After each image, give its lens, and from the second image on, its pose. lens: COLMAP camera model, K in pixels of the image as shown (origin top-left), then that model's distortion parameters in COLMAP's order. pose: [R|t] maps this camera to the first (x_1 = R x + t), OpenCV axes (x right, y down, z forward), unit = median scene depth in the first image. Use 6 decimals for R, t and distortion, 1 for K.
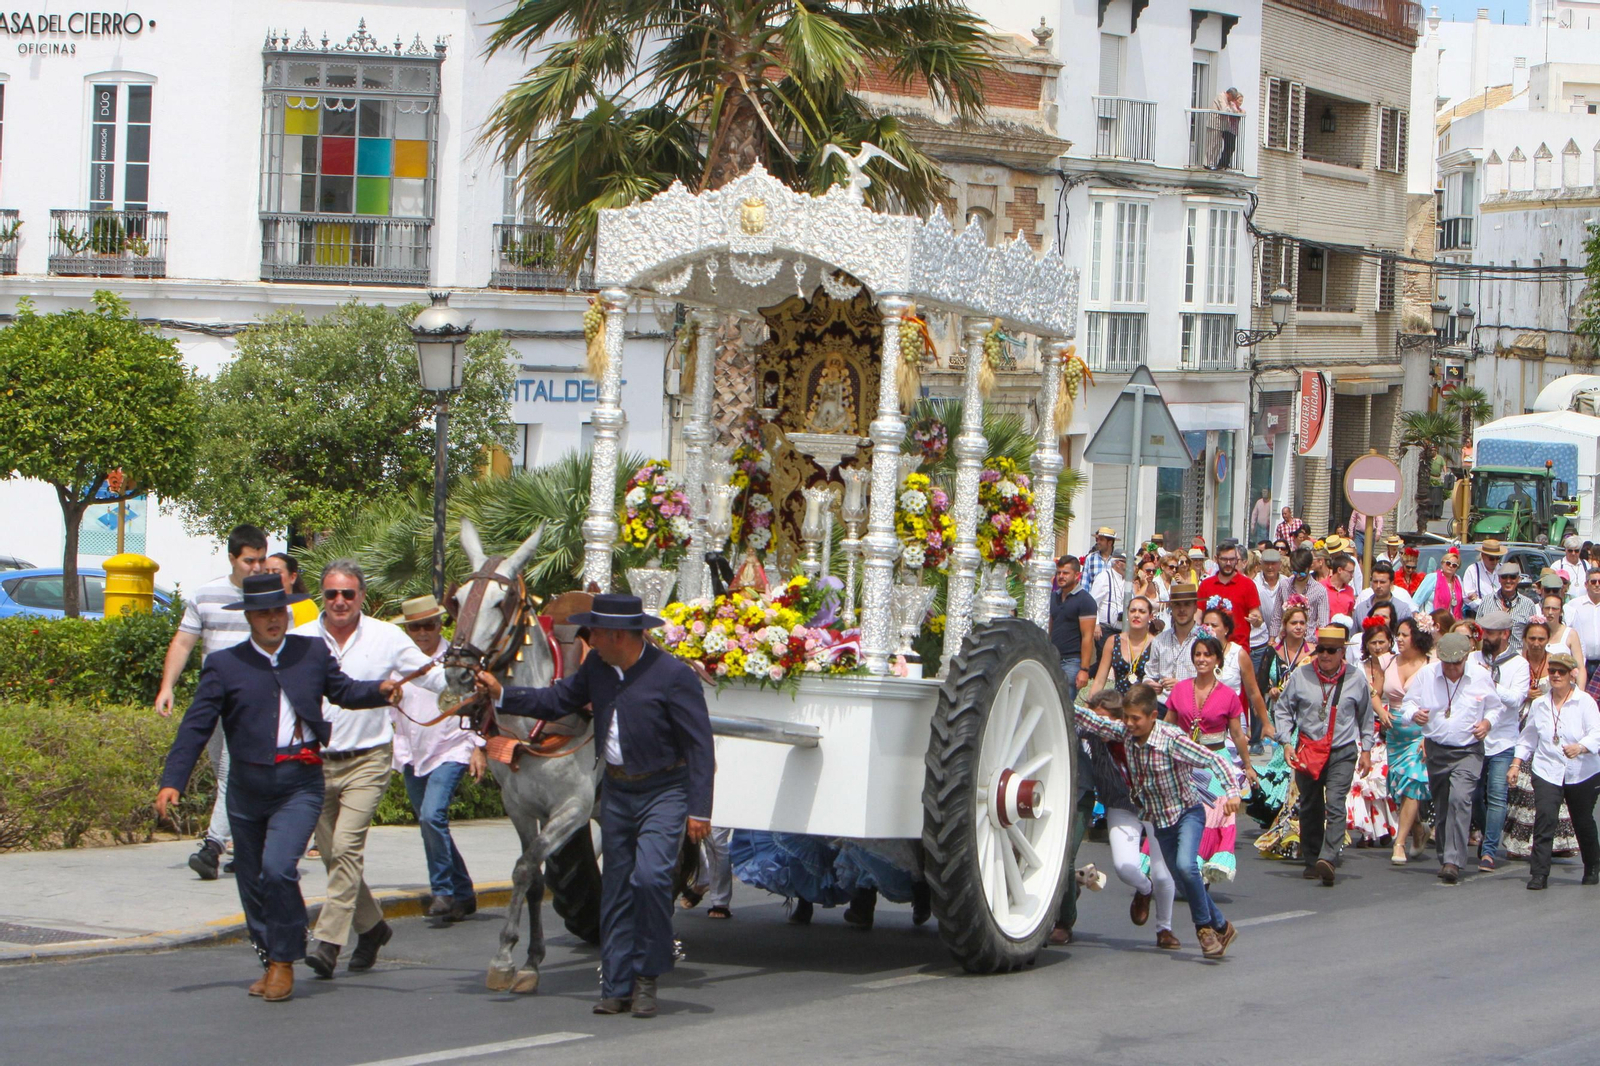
lens RADIAL K [[5410.1, 0, 798.1], [0, 5410.1, 529.6], [0, 0, 1]] dist [0.283275, 0.000000]
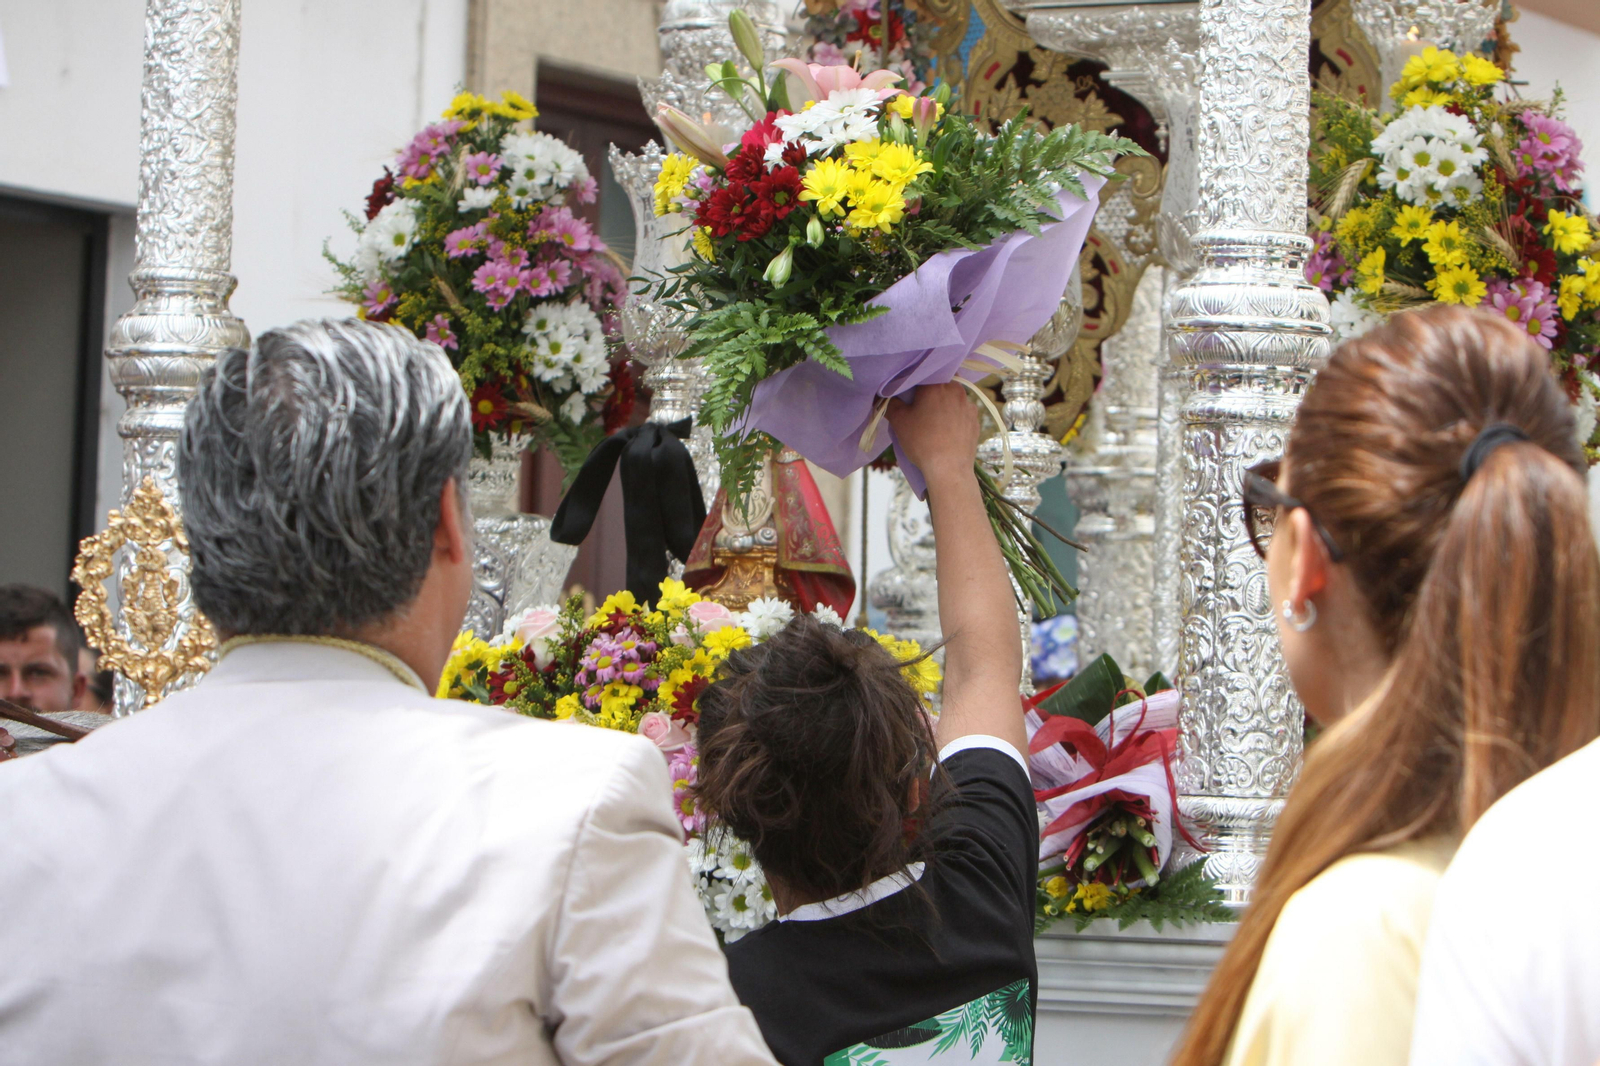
lens RADIAL K [[5410.1, 0, 800.2], [0, 5410.1, 534.8], [0, 0, 1]] dist [0.283275, 0.000000]
pose [[0.983096, -0.048256, -0.176615, 0.035277], [0.045334, 0.998761, -0.020548, 0.014748], [0.177388, 0.012194, 0.984065, 0.760714]]
